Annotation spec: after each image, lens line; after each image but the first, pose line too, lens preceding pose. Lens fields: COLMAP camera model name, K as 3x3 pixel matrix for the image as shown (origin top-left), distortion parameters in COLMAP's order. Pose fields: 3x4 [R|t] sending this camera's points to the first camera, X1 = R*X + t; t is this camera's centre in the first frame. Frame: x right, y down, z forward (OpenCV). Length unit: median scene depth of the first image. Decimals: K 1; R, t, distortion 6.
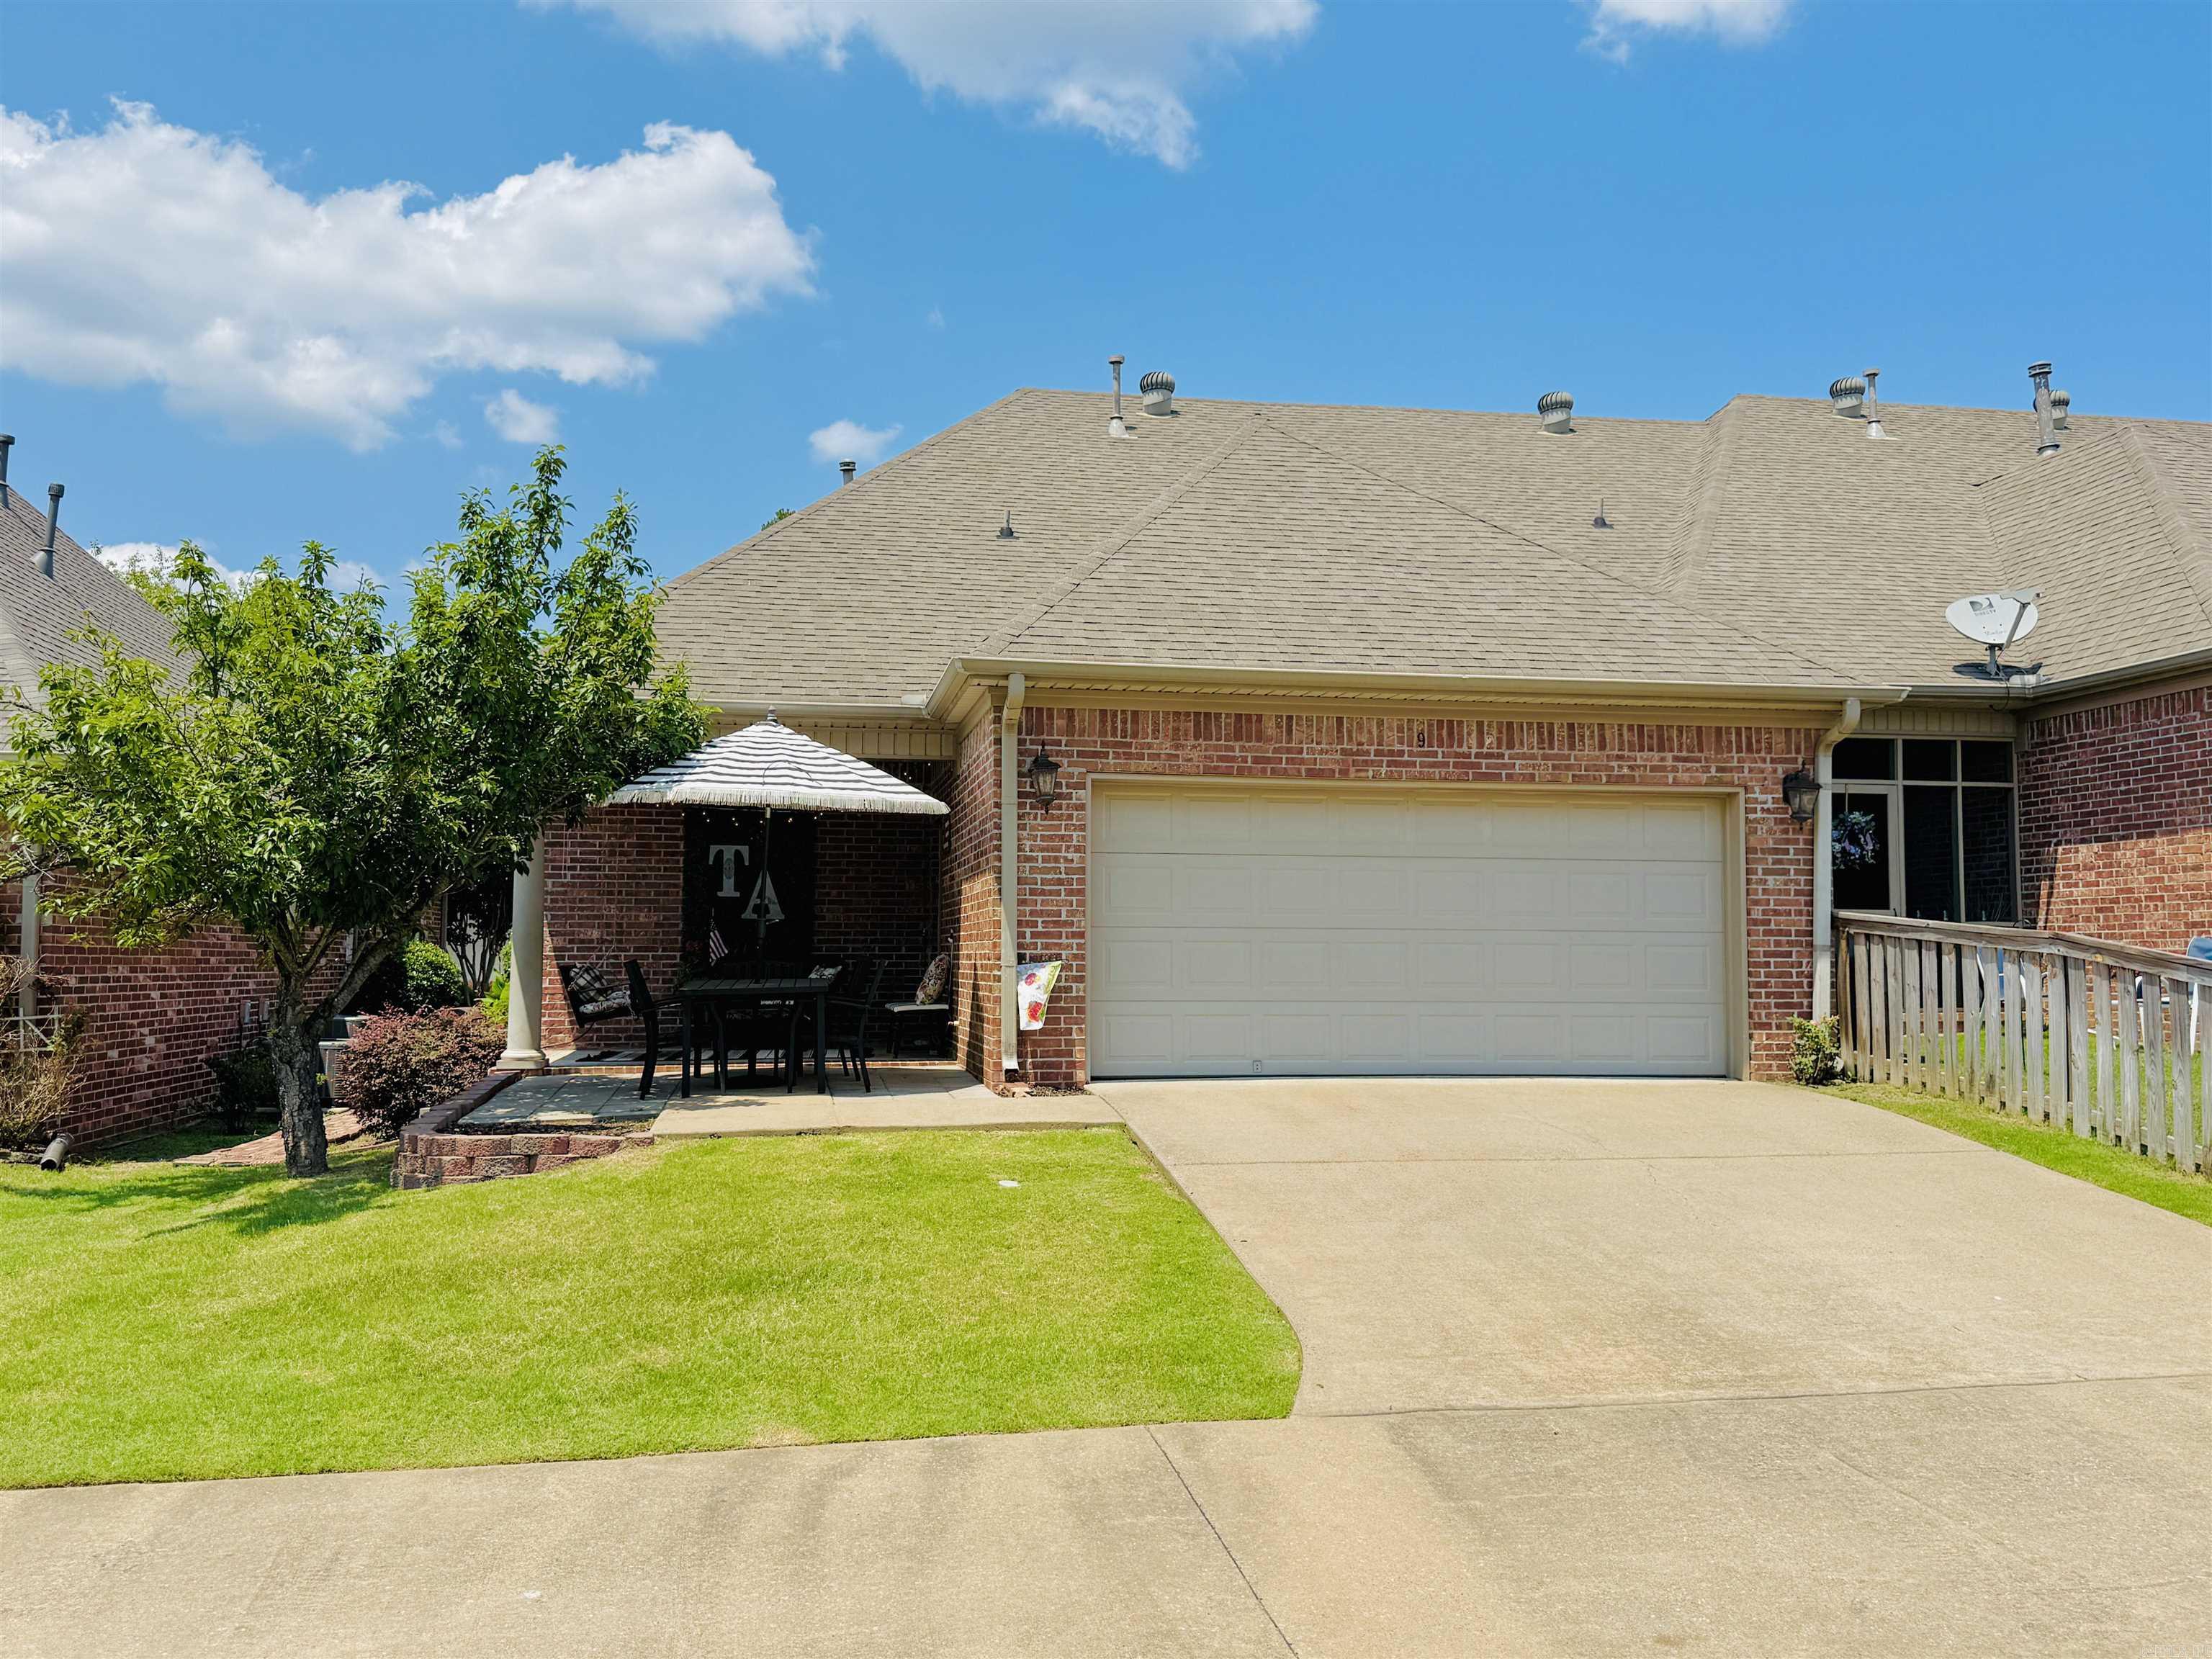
lens RADIAL K [[1588.3, 0, 1106.0], [0, 1588.3, 829.5], [0, 0, 1]] dist [0.054352, 0.000033]
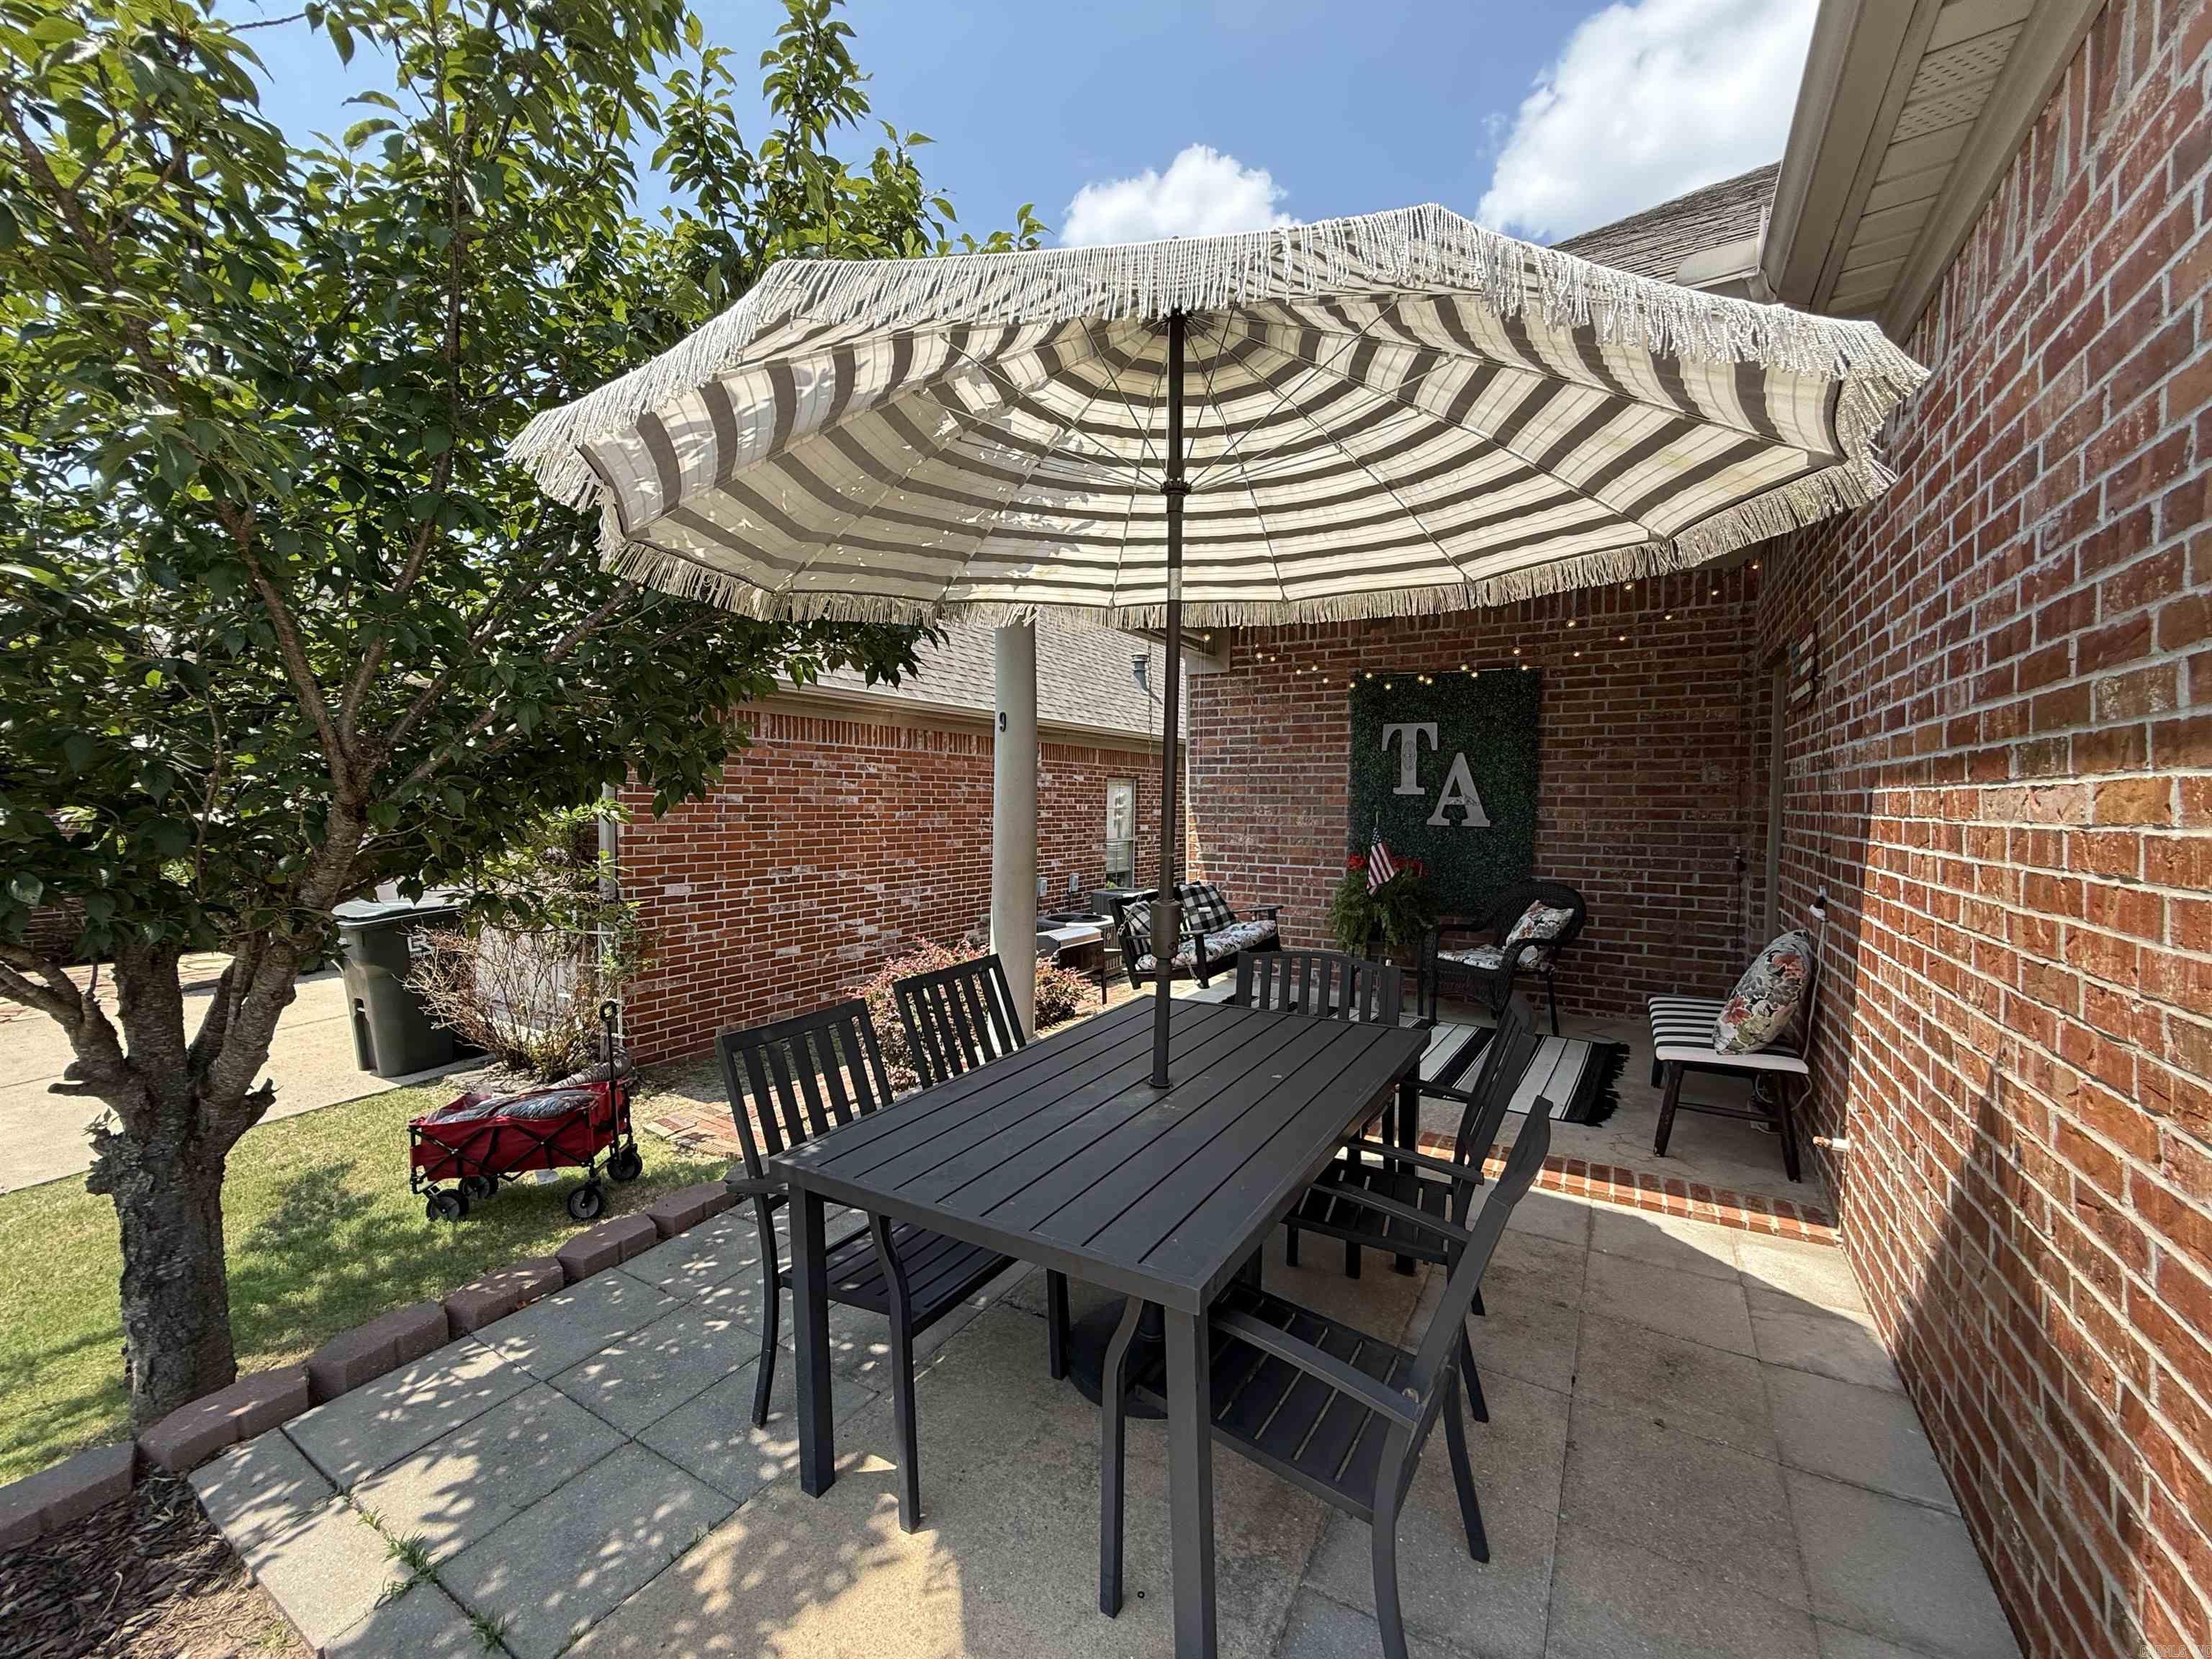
lens RADIAL K [[879.4, 0, 1101.9], [0, 879.4, 829.5], [0, 0, 1]] dist [-0.000535, 0.000359]
pose [[0.740661, 0.026732, -0.671347, -0.071653], [0.041744, 0.995447, 0.085691, 0.017960], [0.670581, -0.091493, 0.736173, 0.612489]]
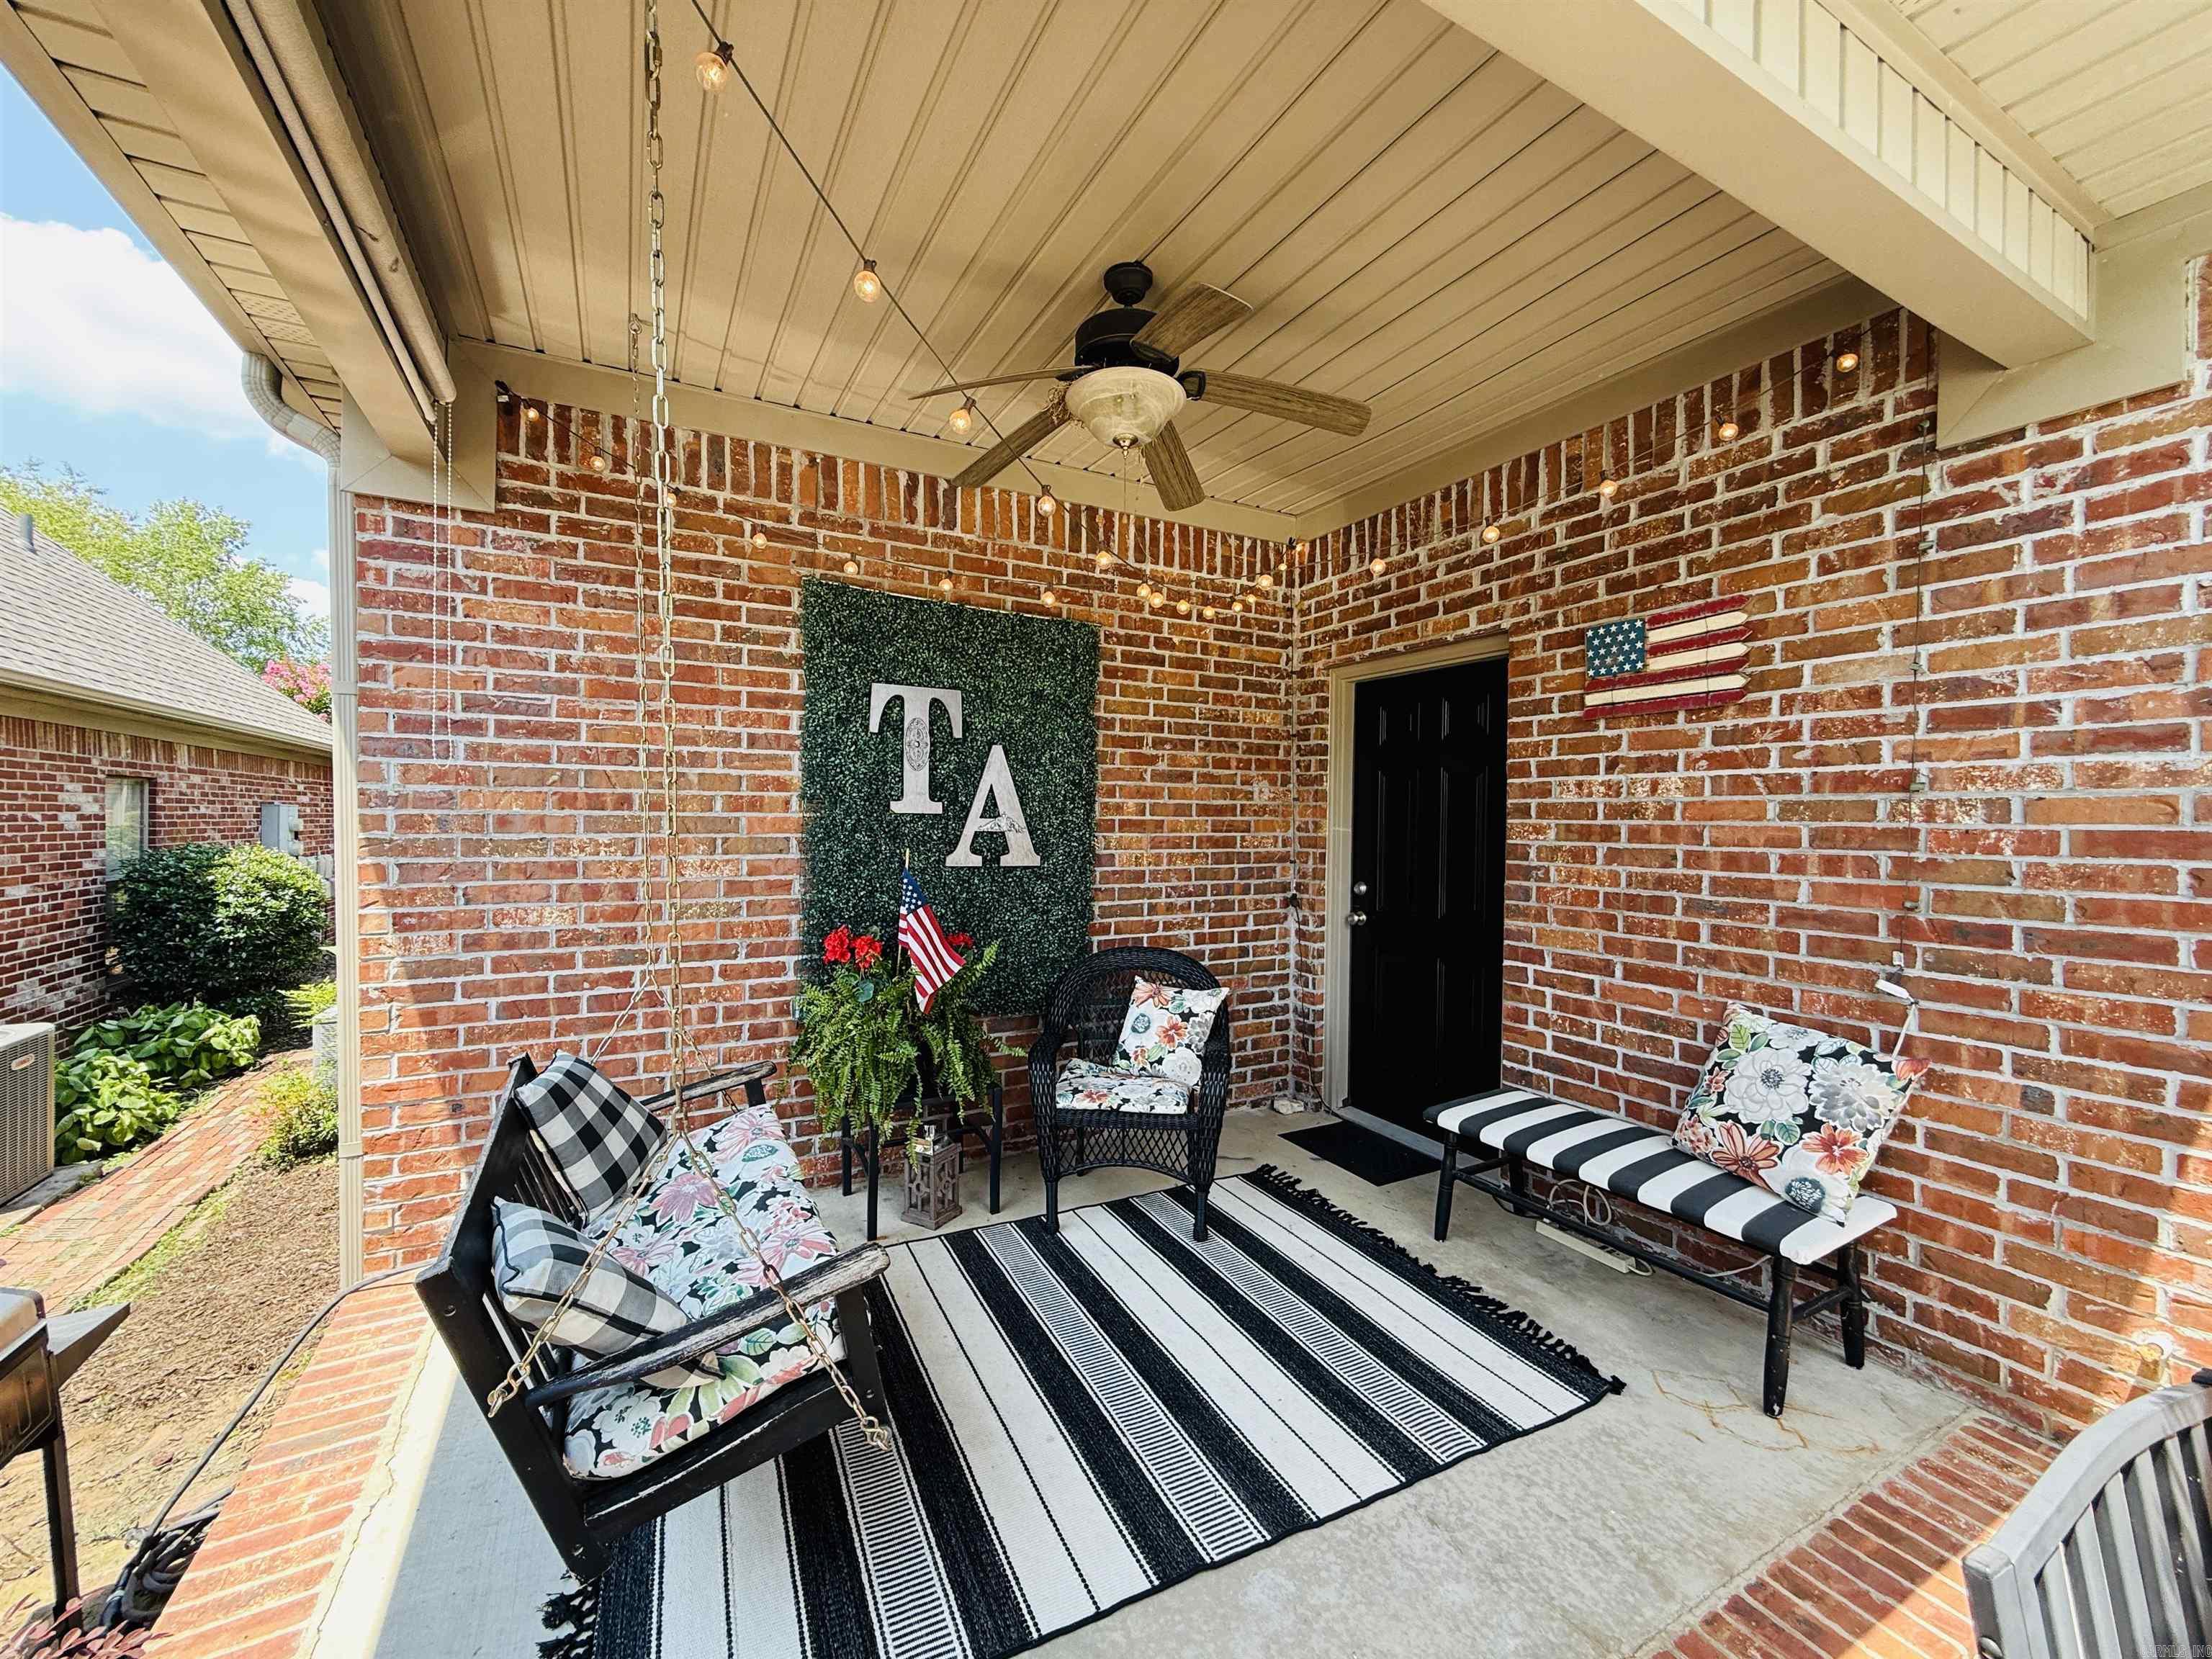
lens RADIAL K [[878.8, 0, 1101.9], [0, 878.8, 829.4], [0, 0, 1]] dist [0.000843, 0.000119]
pose [[0.957556, 0.002100, 0.288239, -0.257219], [-0.025489, 0.996673, 0.077415, 0.027733], [-0.287118, -0.081476, 0.954424, 0.775263]]
